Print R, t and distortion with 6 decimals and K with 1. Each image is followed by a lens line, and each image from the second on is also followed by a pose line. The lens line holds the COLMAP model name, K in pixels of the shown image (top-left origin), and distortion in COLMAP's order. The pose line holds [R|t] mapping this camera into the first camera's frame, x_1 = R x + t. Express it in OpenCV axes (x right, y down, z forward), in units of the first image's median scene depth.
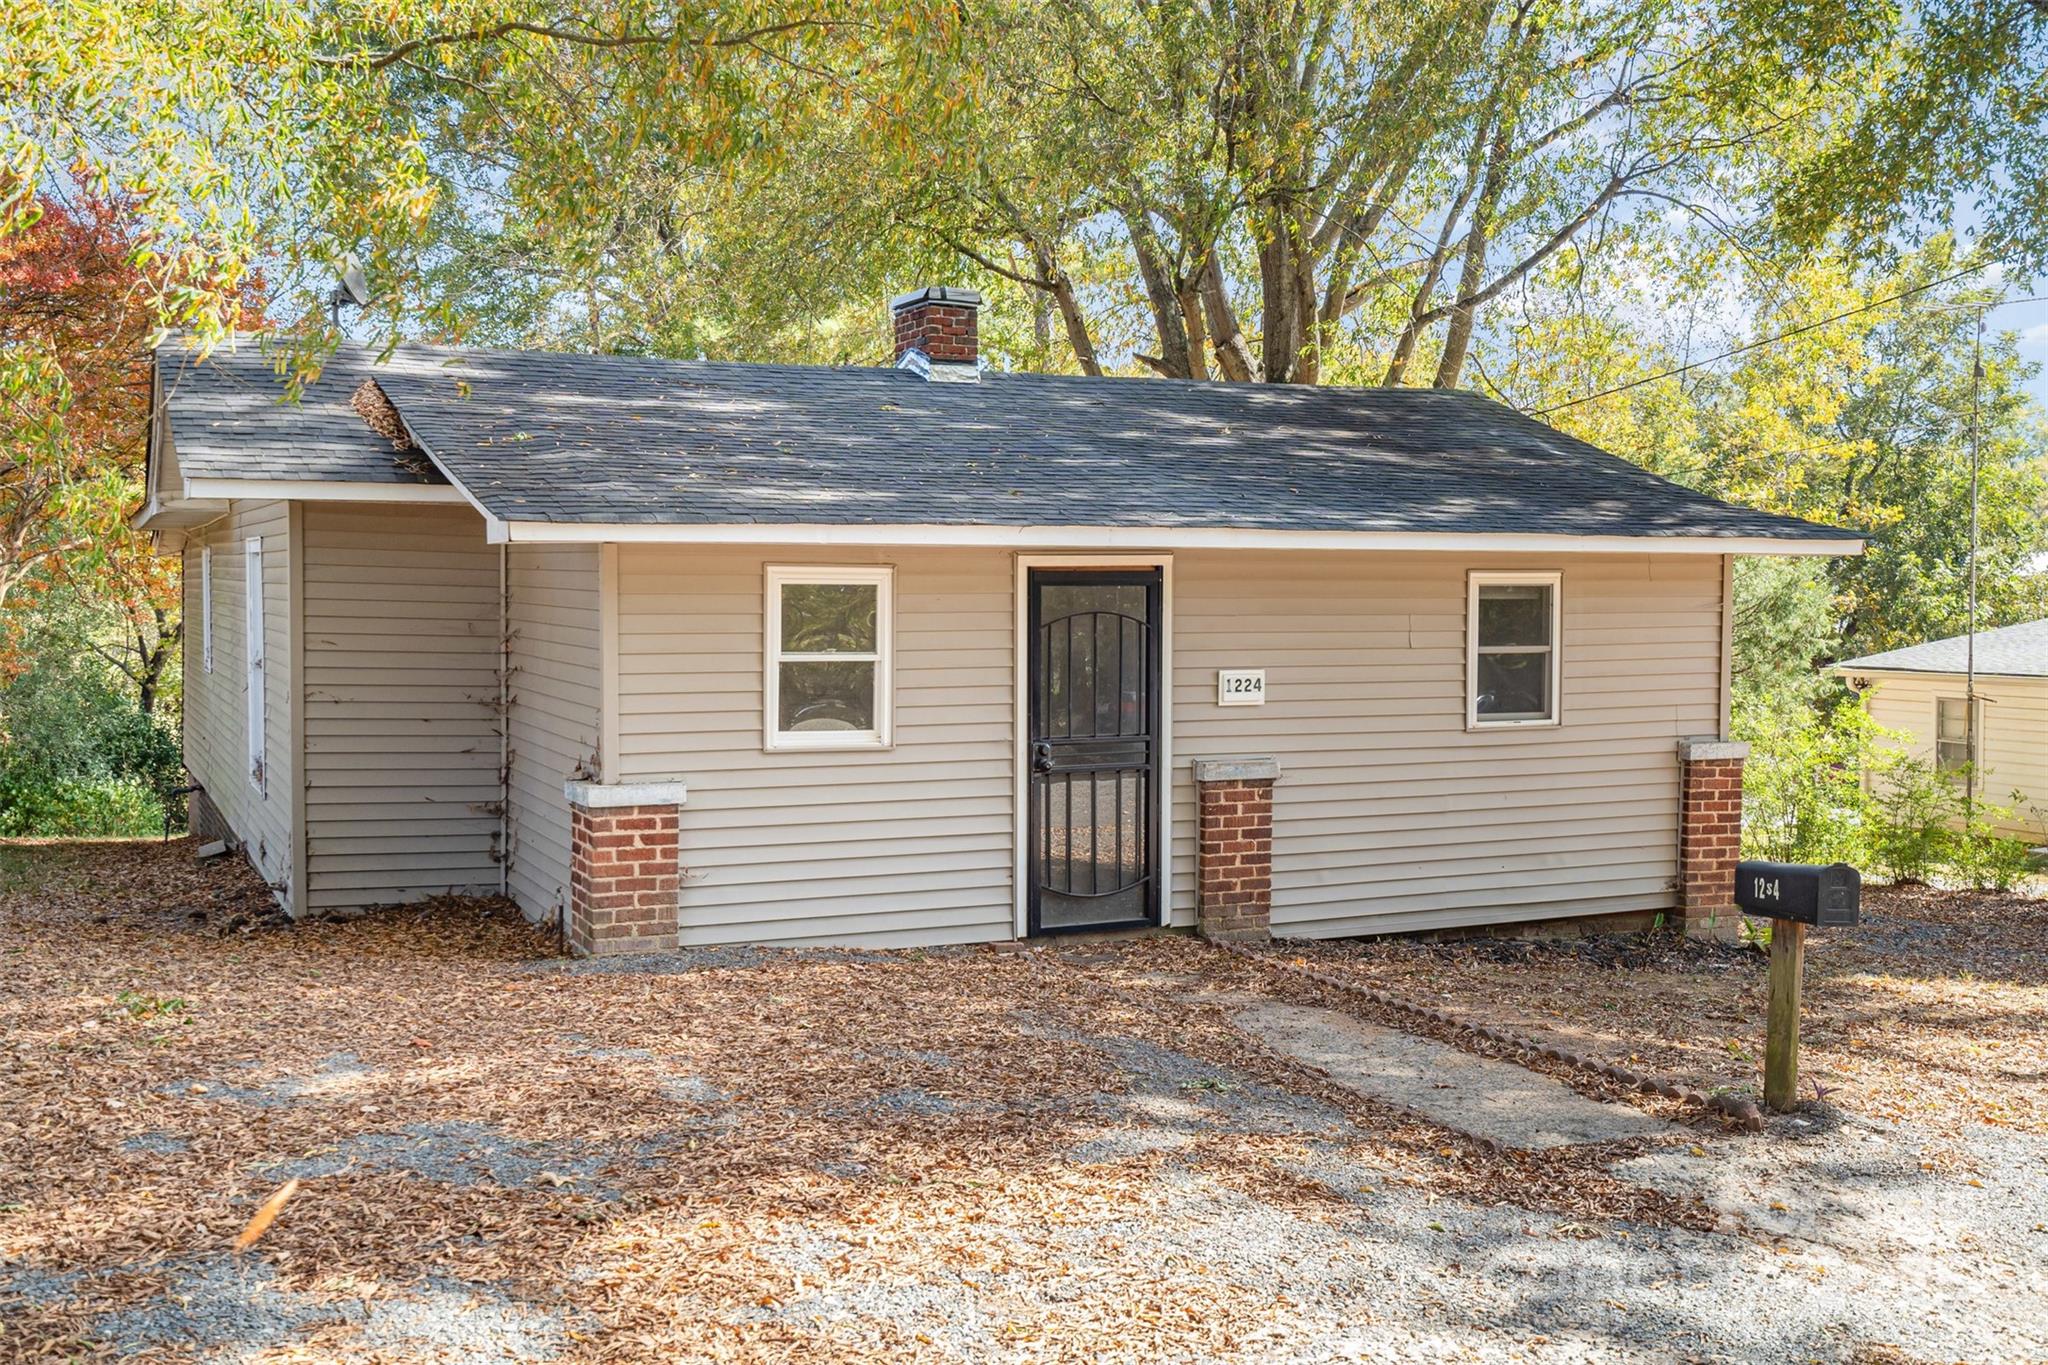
lens RADIAL K [[2053.3, 0, 1023.7], [0, 2053.3, 678.9], [0, 0, 1]] dist [0.008828, 0.000000]
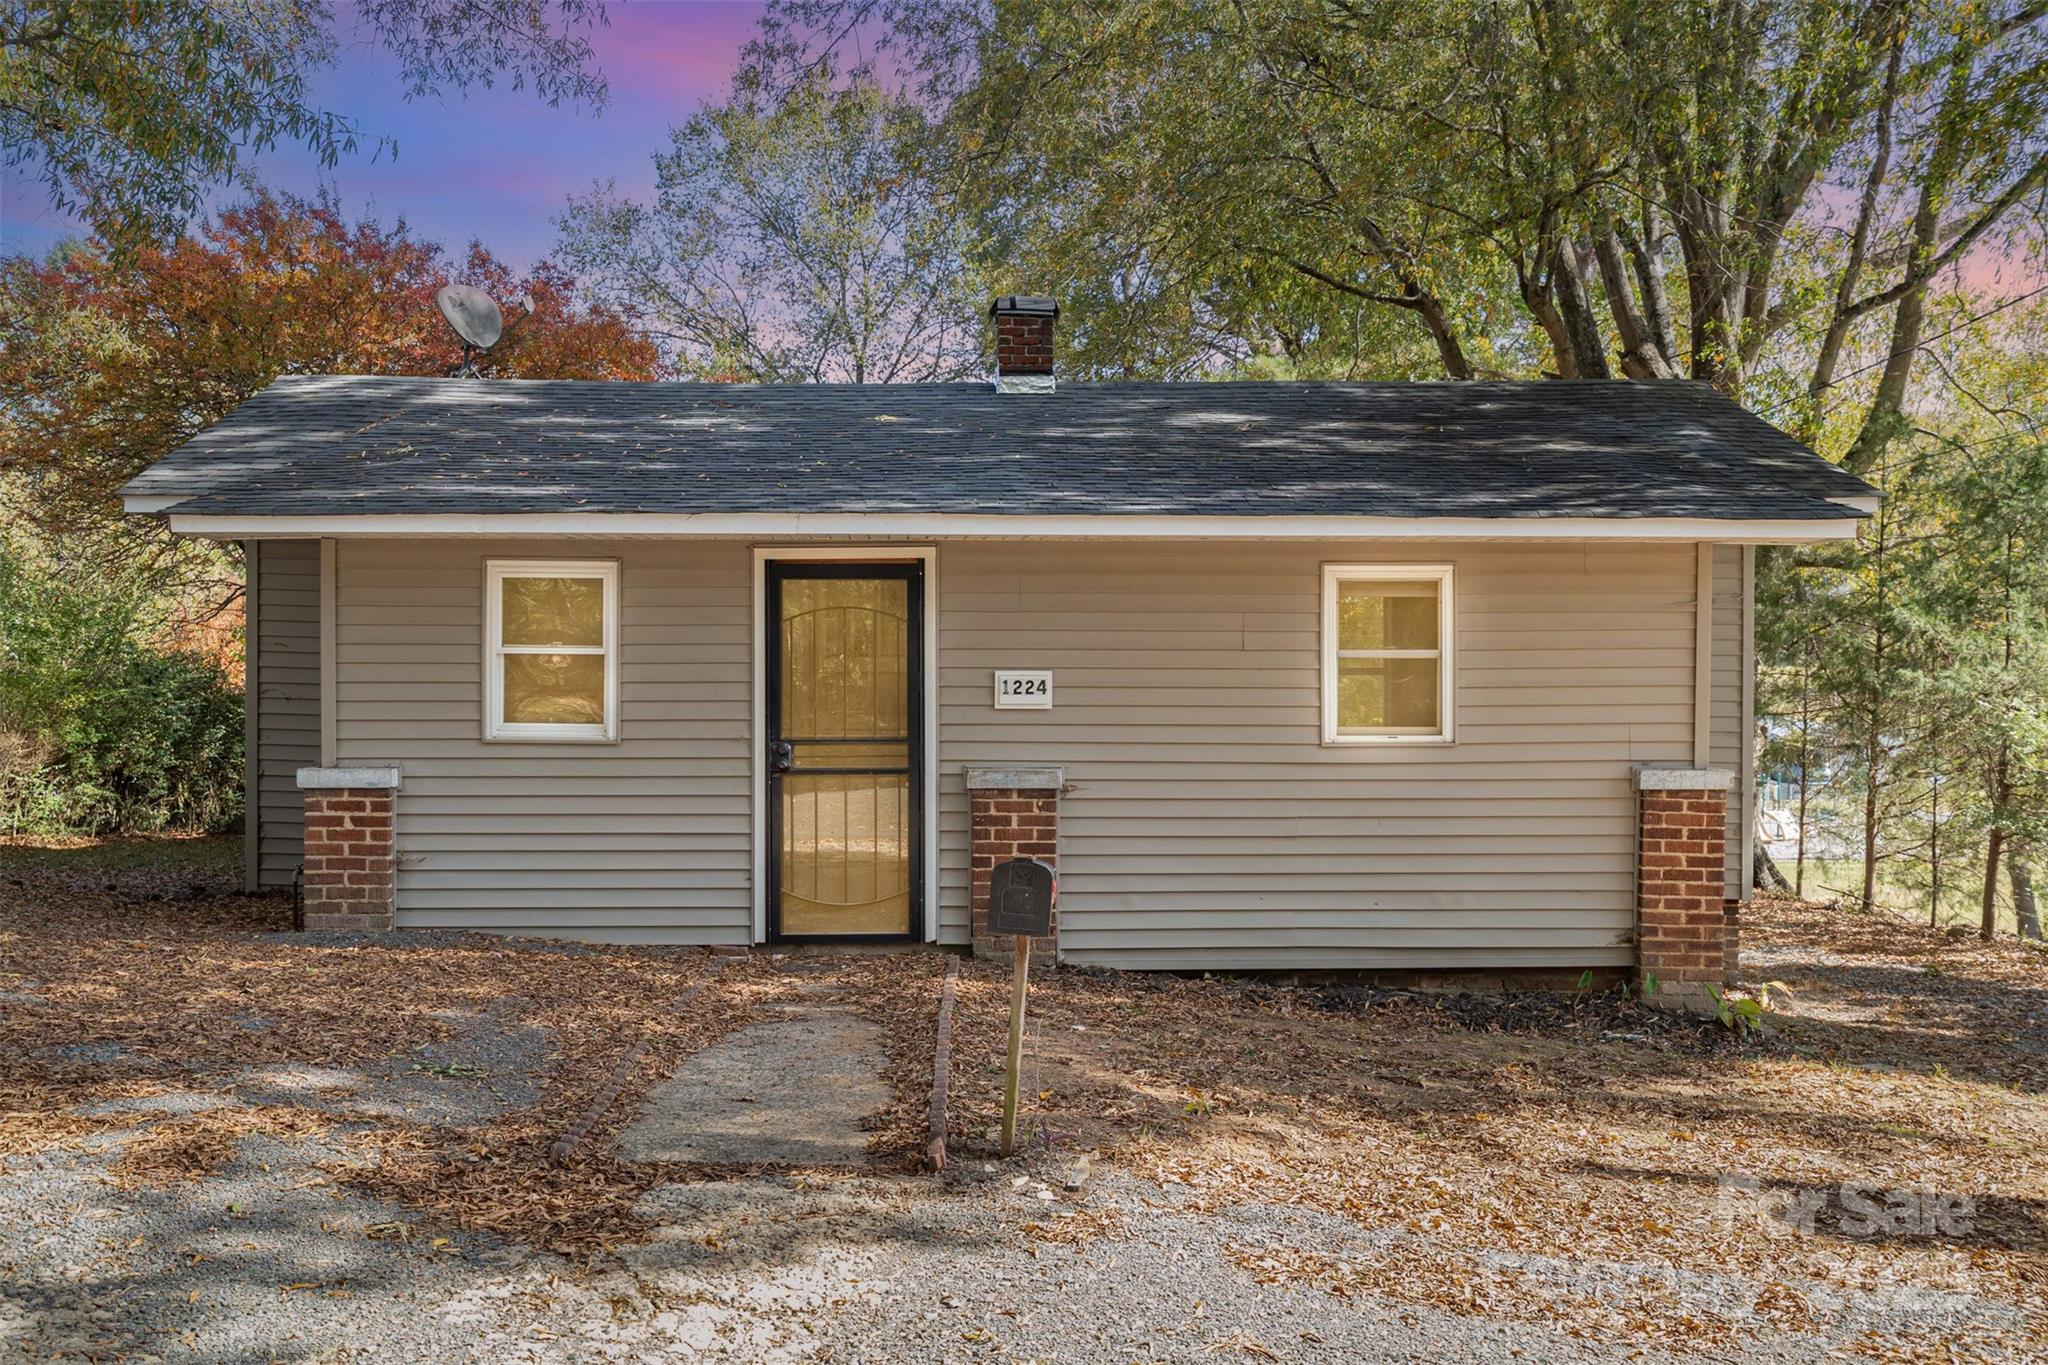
lens RADIAL K [[2053.3, 0, 1034.8], [0, 2053.3, 669.1], [0, 0, 1]] dist [0.008828, 0.000000]
pose [[0.918975, 0.003086, -0.394304, 0.480029], [-0.018380, 0.999218, -0.035017, 0.027482], [0.393887, 0.039427, 0.918313, 0.152743]]
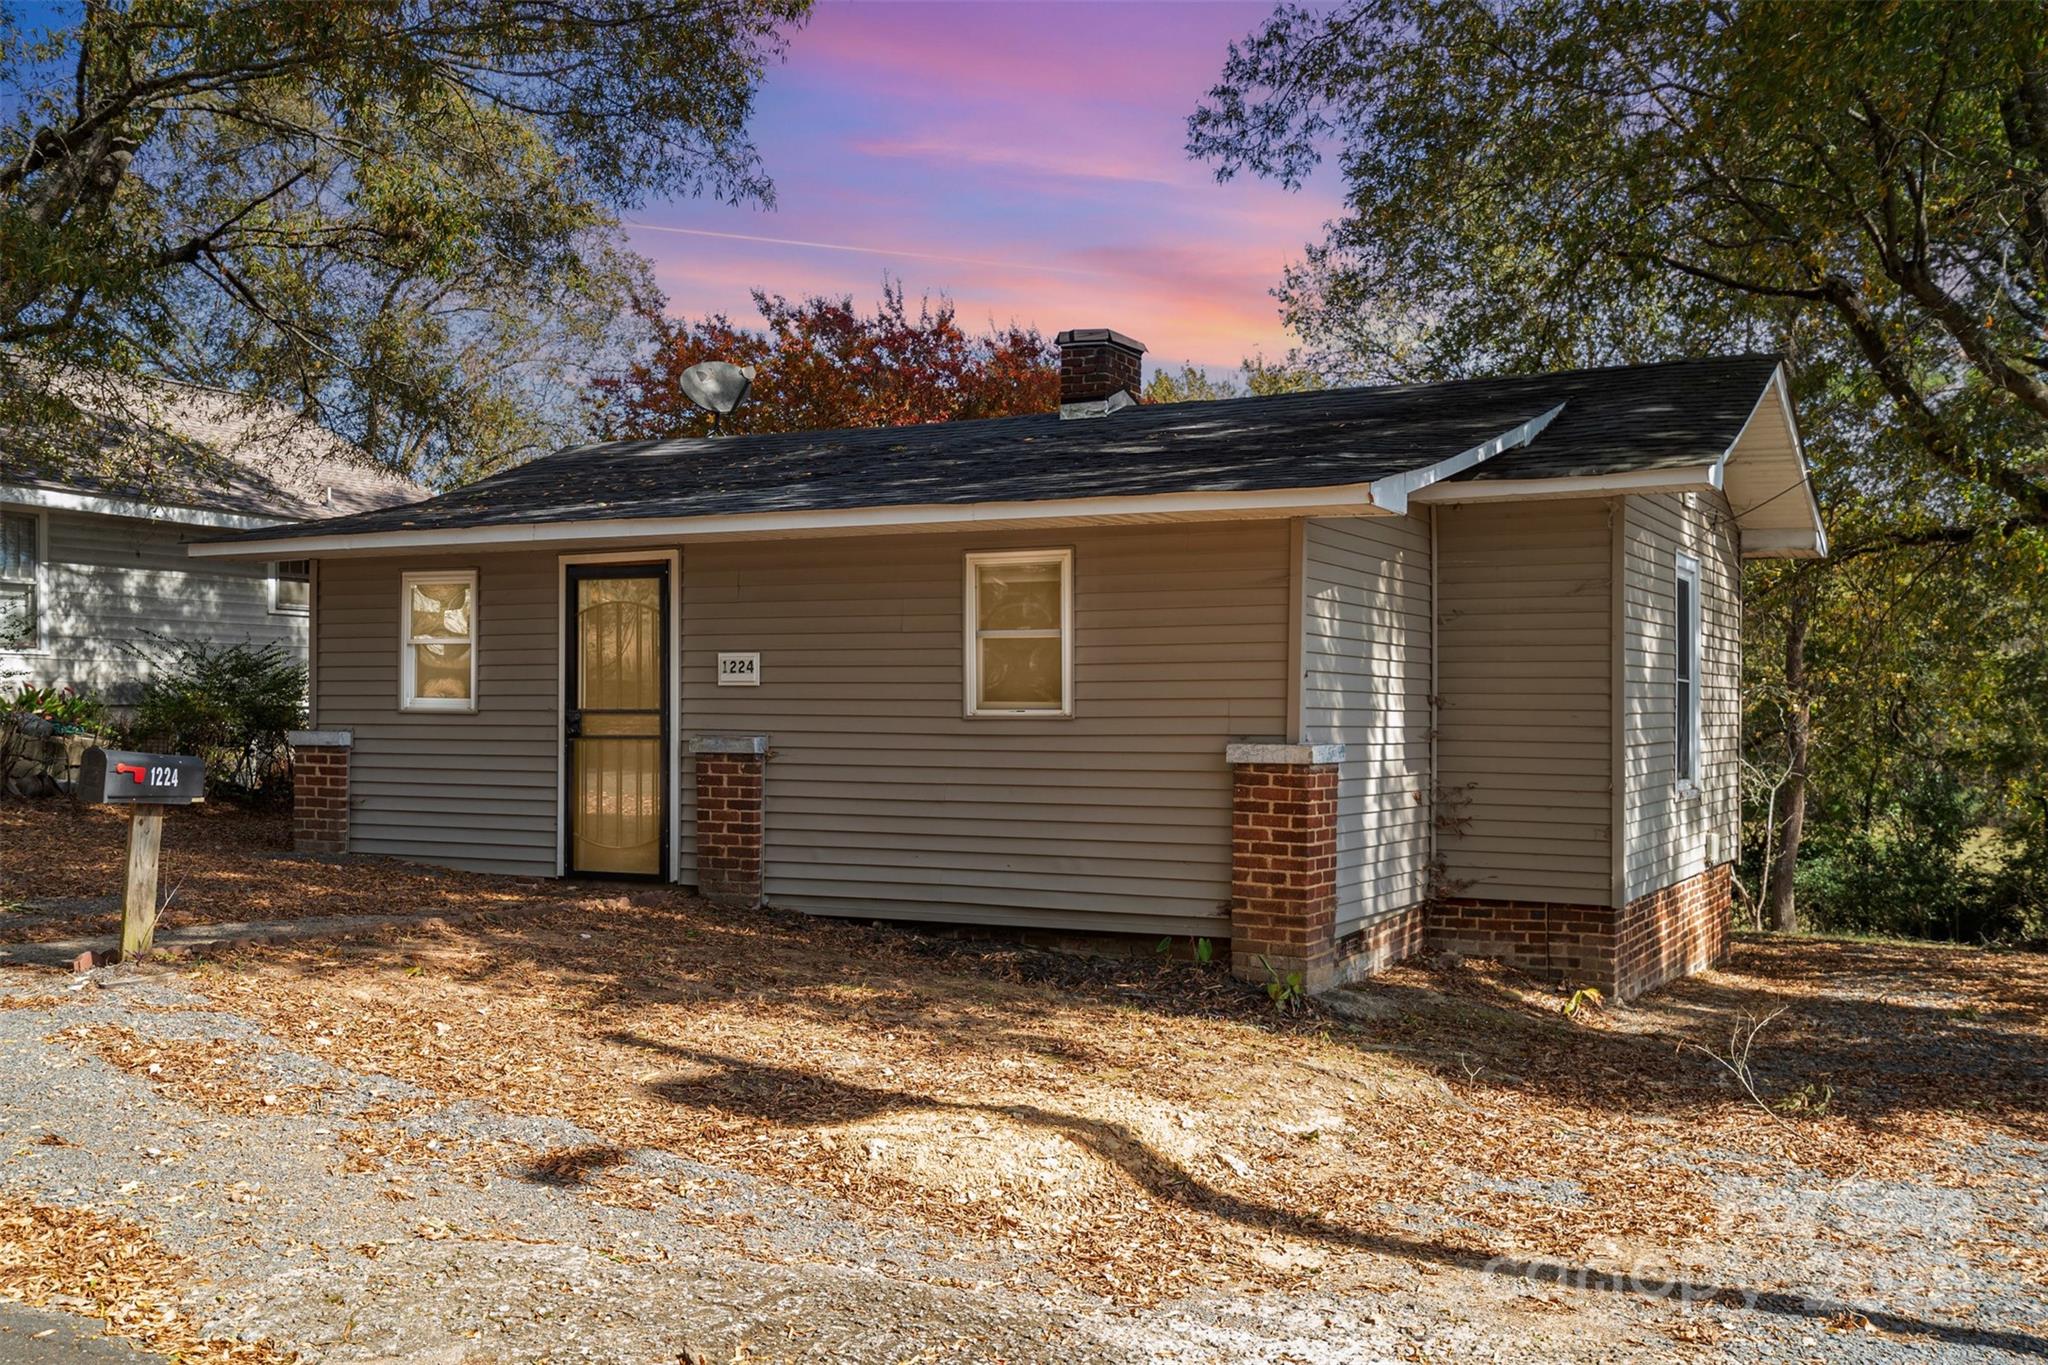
lens RADIAL K [[2053.3, 0, 1024.7], [0, 2053.3, 697.5], [0, 0, 1]] dist [0.008828, 0.000000]
pose [[0.601711, -0.005824, -0.798693, 1.067443], [-0.042515, 0.998322, -0.039309, 0.055722], [0.797581, 0.057609, 0.600454, 0.476948]]
